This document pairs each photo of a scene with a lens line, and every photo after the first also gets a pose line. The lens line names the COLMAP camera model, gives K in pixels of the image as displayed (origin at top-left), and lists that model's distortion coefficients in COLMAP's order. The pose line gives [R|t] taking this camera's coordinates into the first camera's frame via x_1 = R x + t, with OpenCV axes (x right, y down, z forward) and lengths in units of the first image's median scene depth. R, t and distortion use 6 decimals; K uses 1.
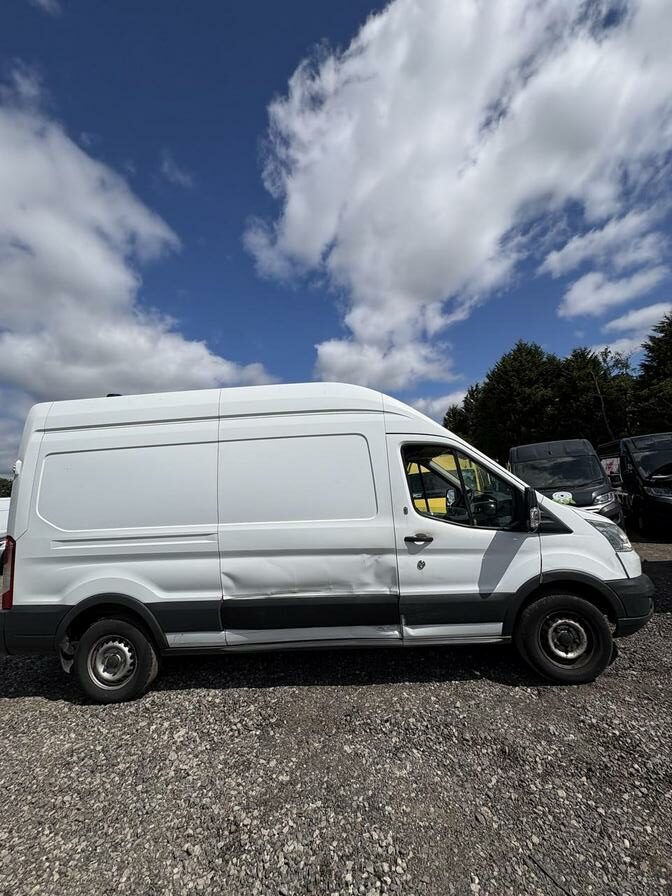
lens RADIAL K [[361.2, 0, 335.3], [0, 361.2, 446.5], [0, 0, 1]] dist [-0.007536, 0.000110]
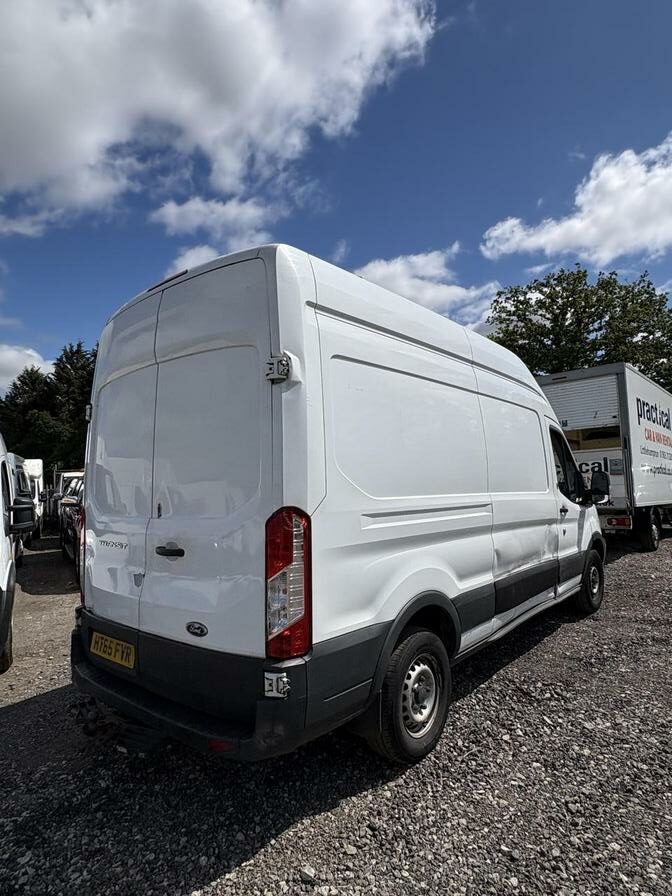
lens RADIAL K [[505.7, 0, 334.9], [0, 505.7, 450.6], [0, 0, 1]] dist [-0.001624, 0.000477]
pose [[0.607180, 0.098798, 0.788398, -1.506519], [-0.114934, 0.992725, -0.035888, 0.204064], [-0.786208, -0.068823, 0.614118, 0.580287]]
